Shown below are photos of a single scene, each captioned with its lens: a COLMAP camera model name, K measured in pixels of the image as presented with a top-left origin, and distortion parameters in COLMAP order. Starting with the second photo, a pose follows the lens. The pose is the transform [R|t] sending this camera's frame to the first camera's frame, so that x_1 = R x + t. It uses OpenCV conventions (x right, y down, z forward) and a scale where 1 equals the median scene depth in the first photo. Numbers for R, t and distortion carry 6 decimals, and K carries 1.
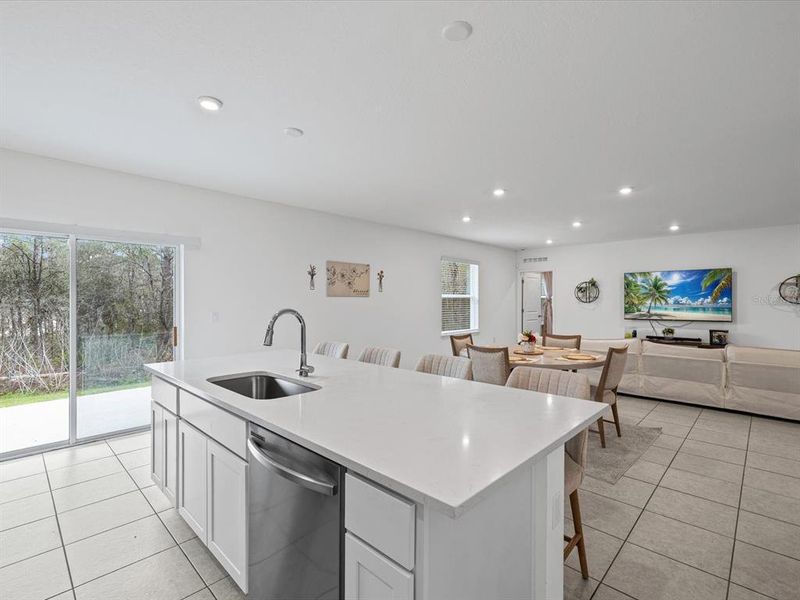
lens RADIAL K [[389.8, 0, 393.6], [0, 389.8, 305.0], [0, 0, 1]] dist [0.003474, -0.000635]
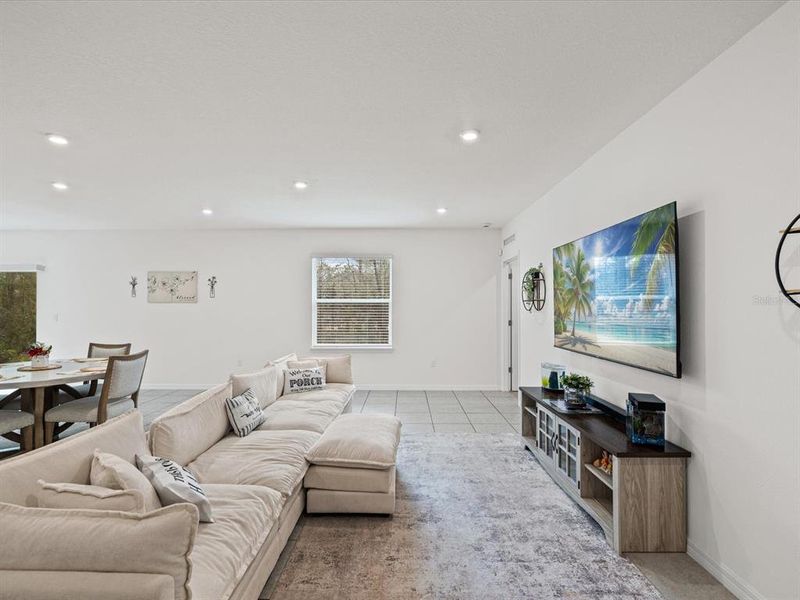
lens RADIAL K [[389.8, 0, 366.0], [0, 389.8, 308.6], [0, 0, 1]] dist [0.003474, -0.000635]
pose [[0.673460, 0.004684, -0.739209, 1.001848], [-0.008893, 0.999959, -0.001766, -0.007630], [0.739170, 0.007763, 0.673474, 0.638750]]
